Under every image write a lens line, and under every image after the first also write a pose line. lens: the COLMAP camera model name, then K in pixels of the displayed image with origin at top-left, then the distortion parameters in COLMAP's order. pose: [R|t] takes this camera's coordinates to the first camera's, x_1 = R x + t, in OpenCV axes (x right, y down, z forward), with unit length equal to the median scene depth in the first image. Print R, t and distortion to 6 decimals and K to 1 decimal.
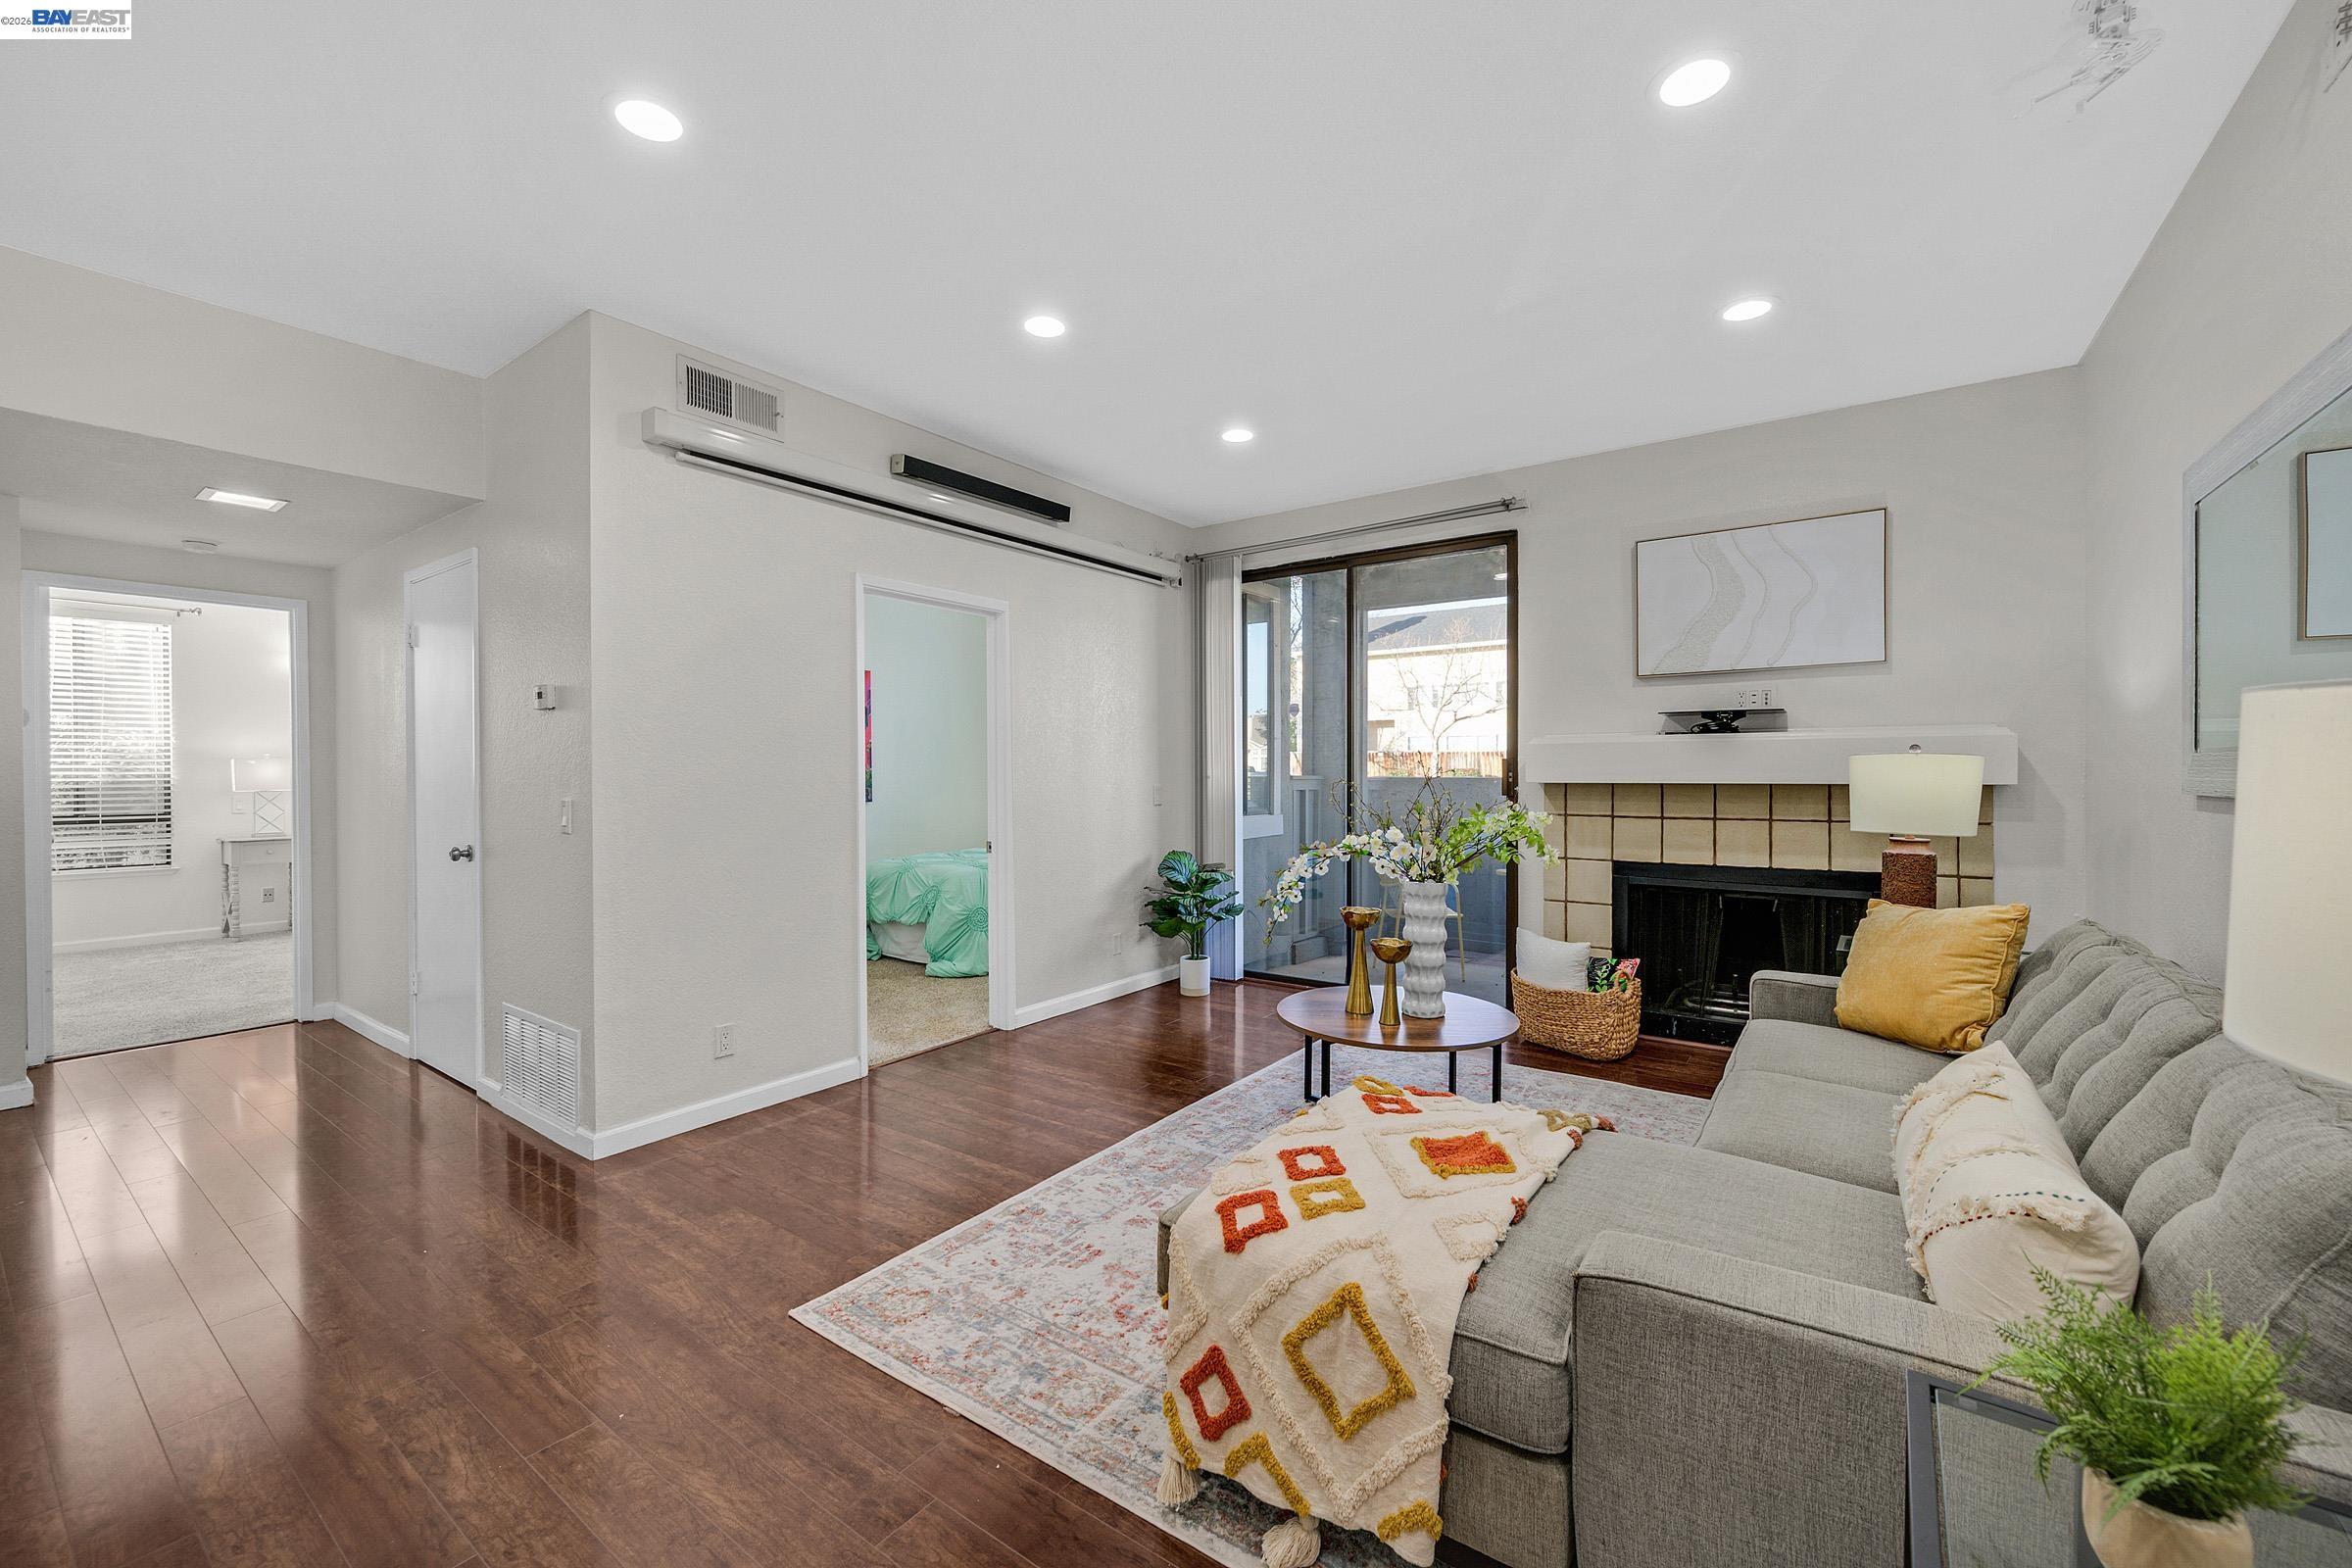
lens RADIAL K [[933.5, 0, 1181.0], [0, 933.5, 779.1], [0, 0, 1]] dist [-0.007945, 0.000460]
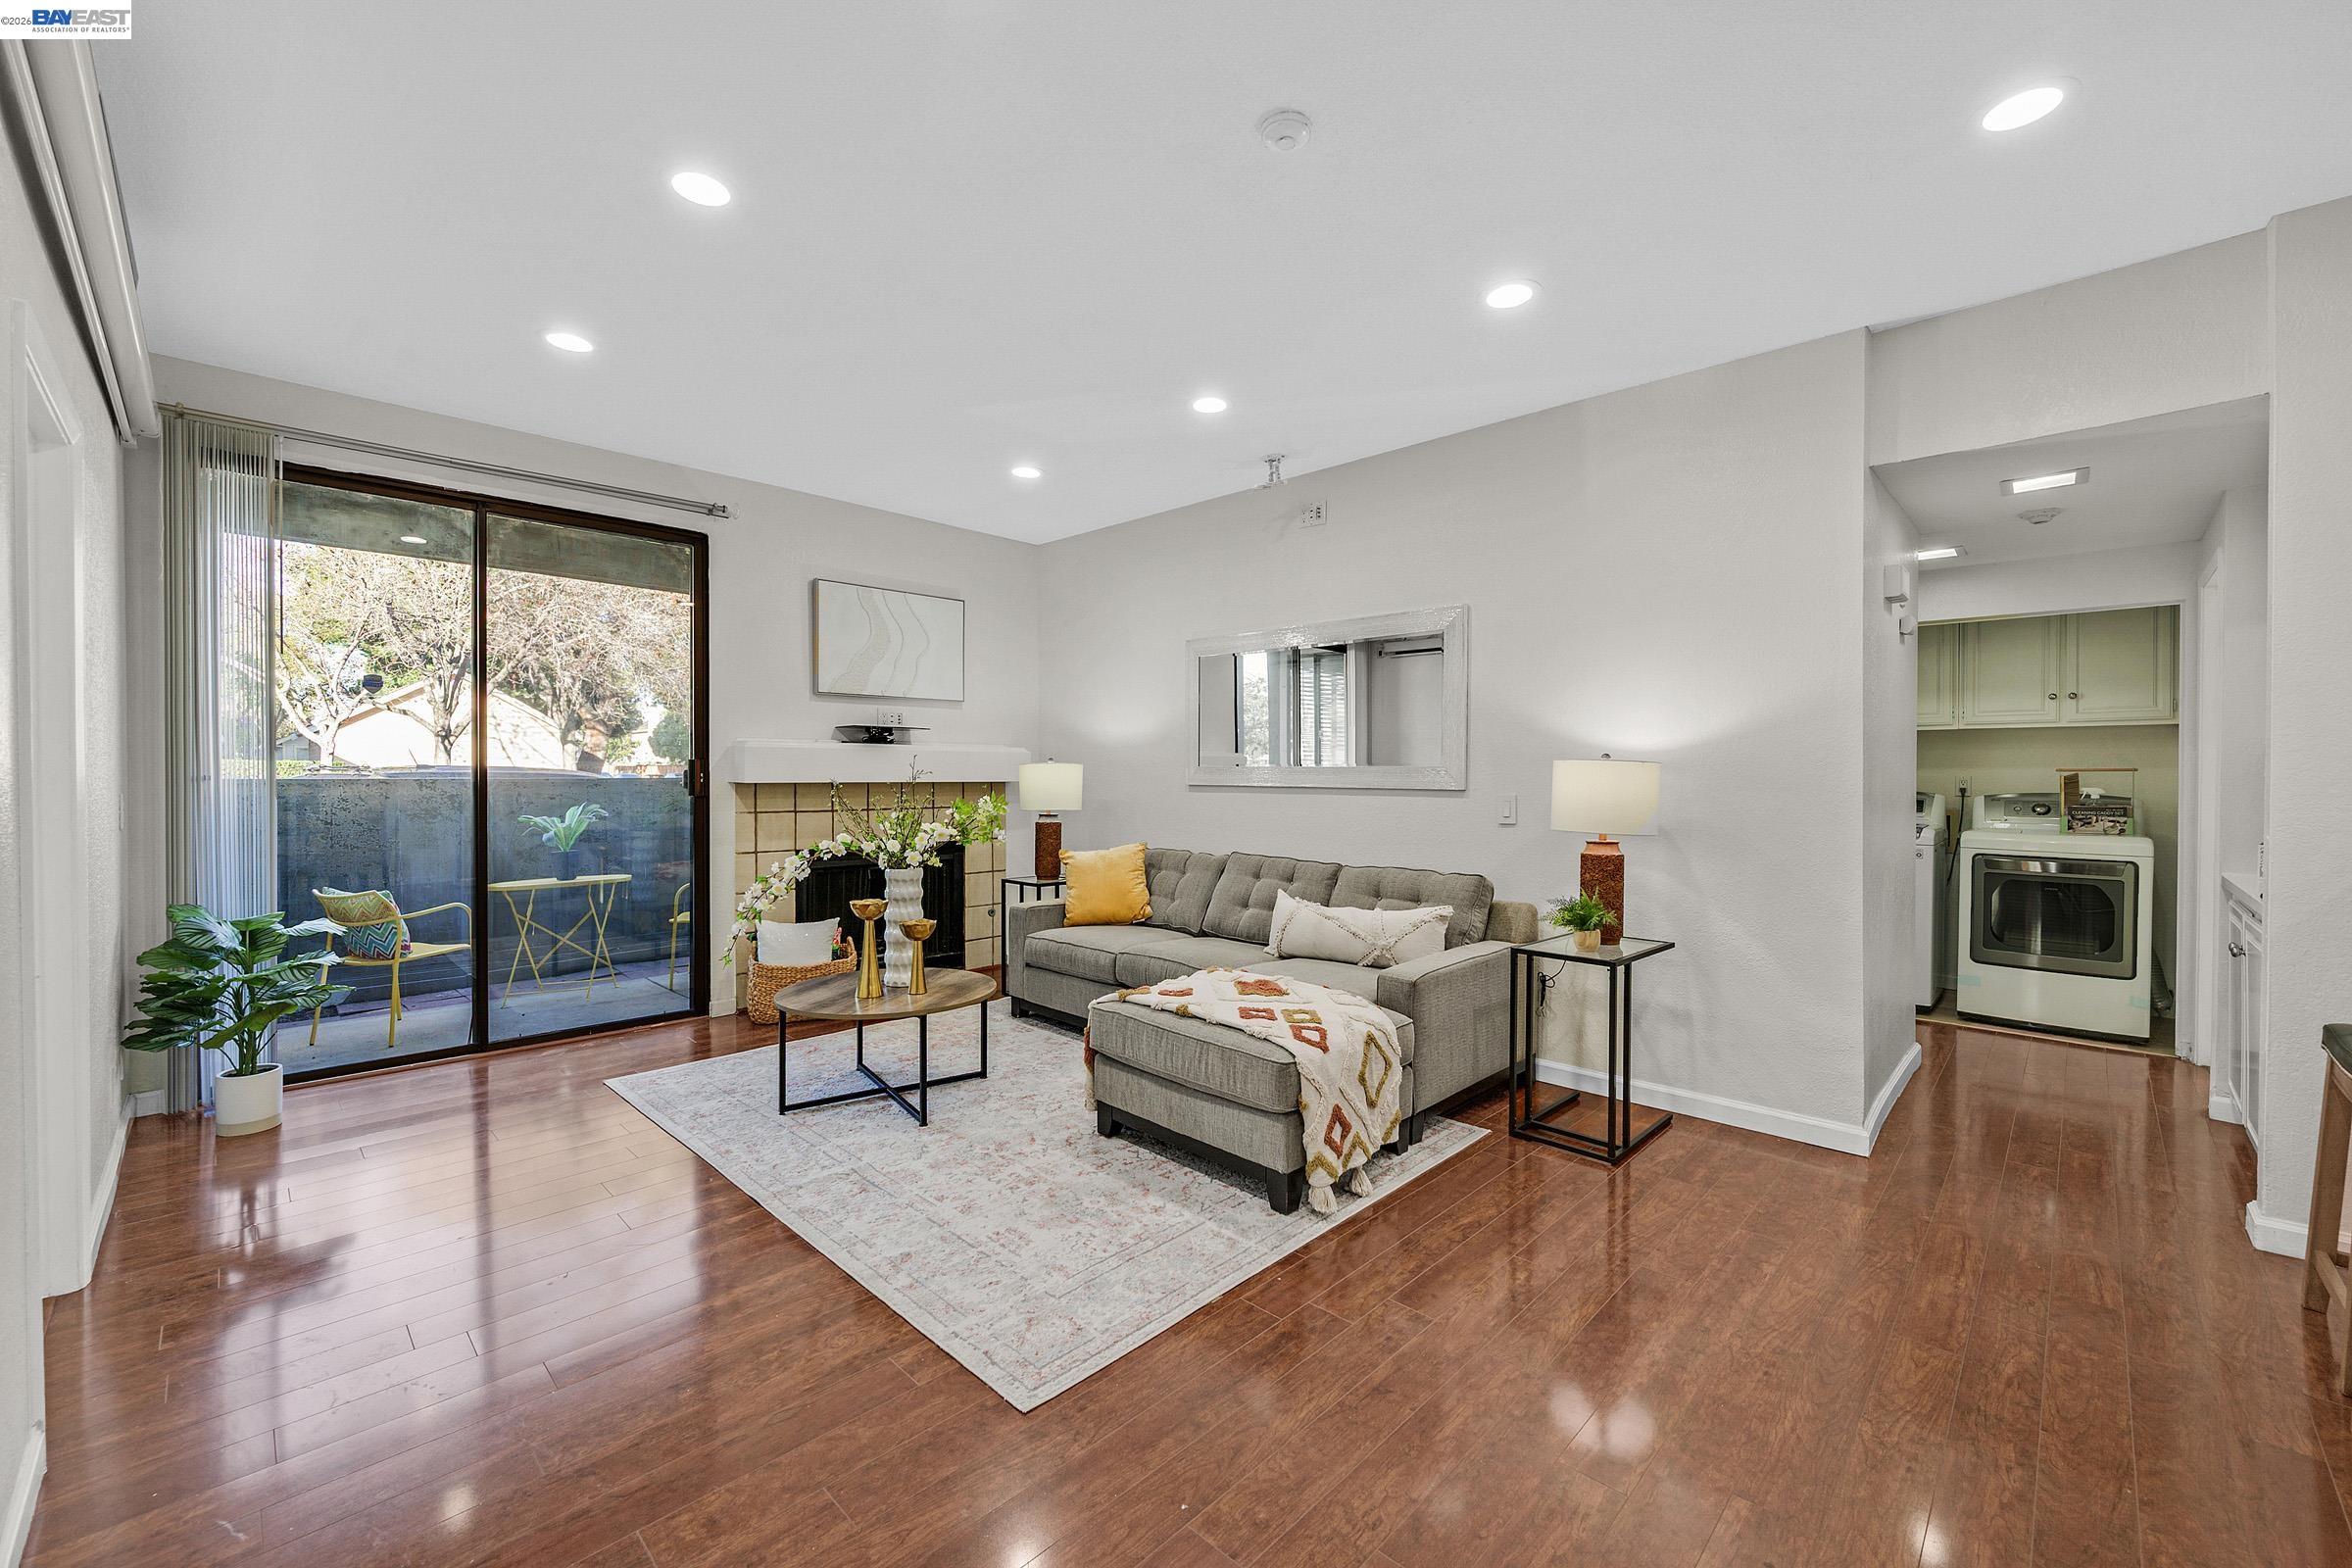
lens RADIAL K [[933.5, 0, 1181.0], [0, 933.5, 779.1], [0, 0, 1]] dist [-0.007945, 0.000460]
pose [[0.152612, -0.004428, 0.988276, -0.746752], [0.005666, 0.999977, 0.003606, -0.001833], [-0.988270, 0.005049, 0.152633, 0.441484]]
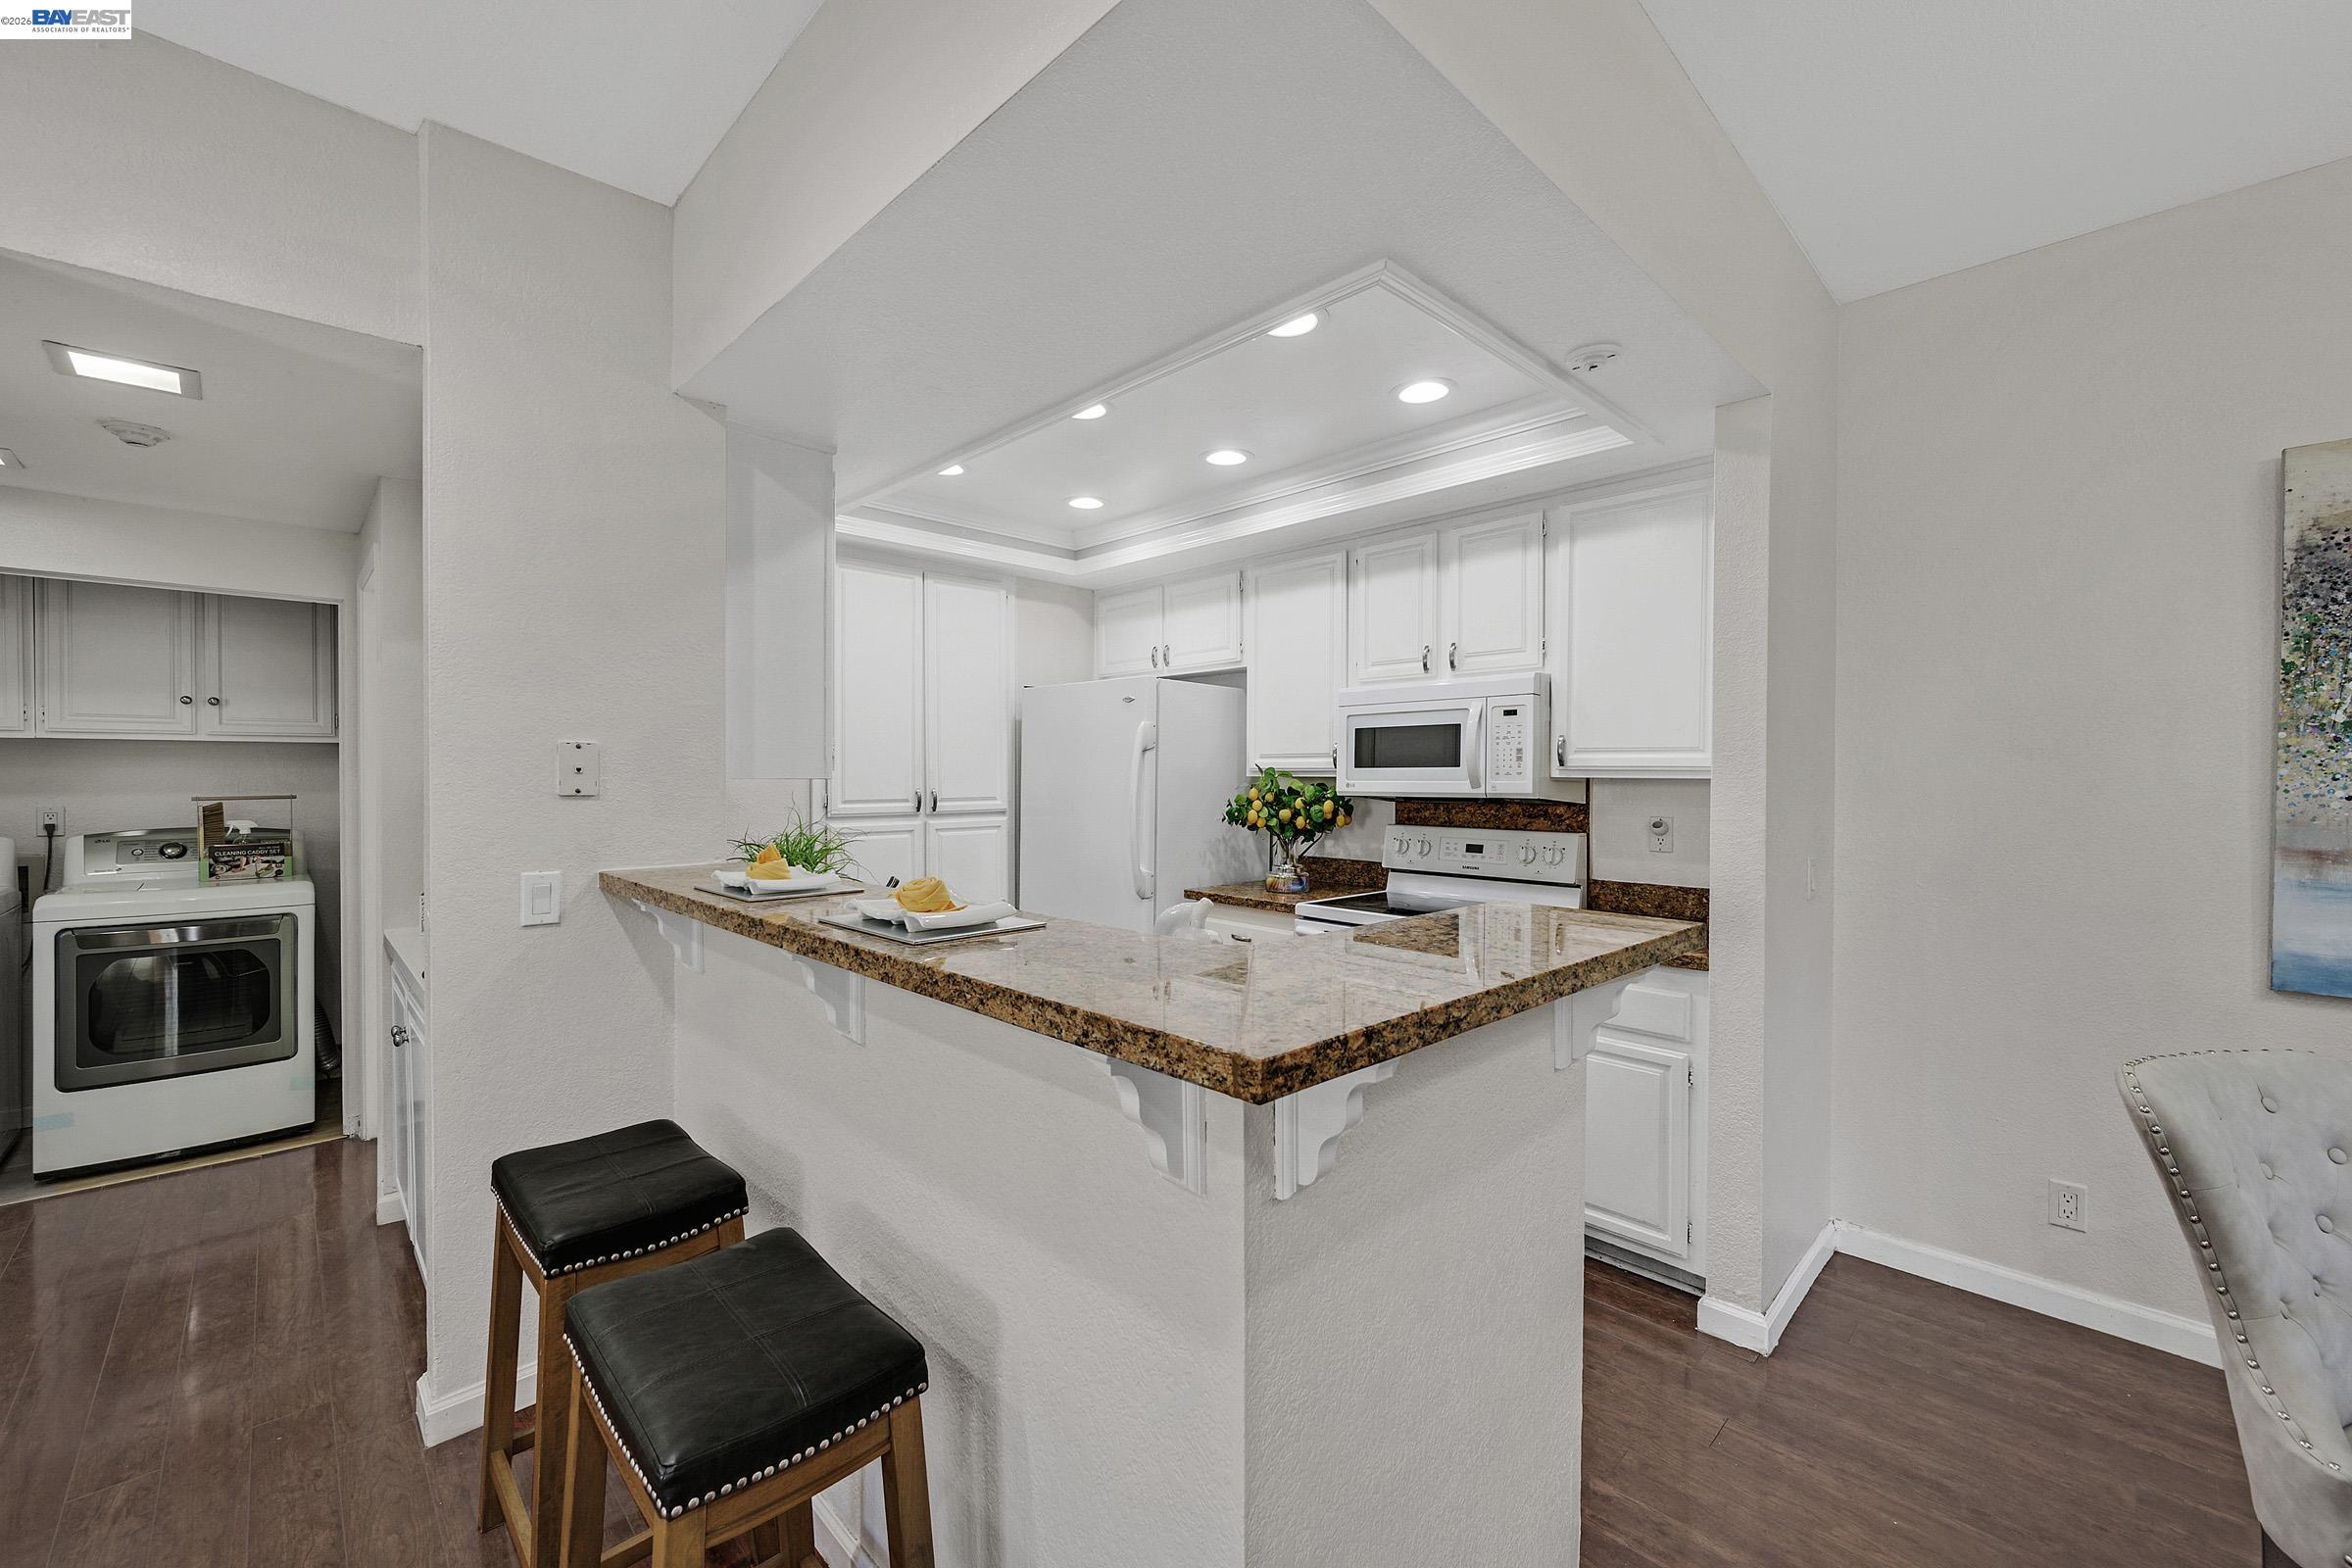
lens RADIAL K [[933.5, 0, 1181.0], [0, 933.5, 779.1], [0, 0, 1]] dist [-0.007945, 0.000460]
pose [[-0.984283, -0.000516, 0.176599, -0.458695], [0.002612, 0.999844, 0.017479, -0.039345], [-0.176580, 0.017665, -0.984128, 0.190152]]
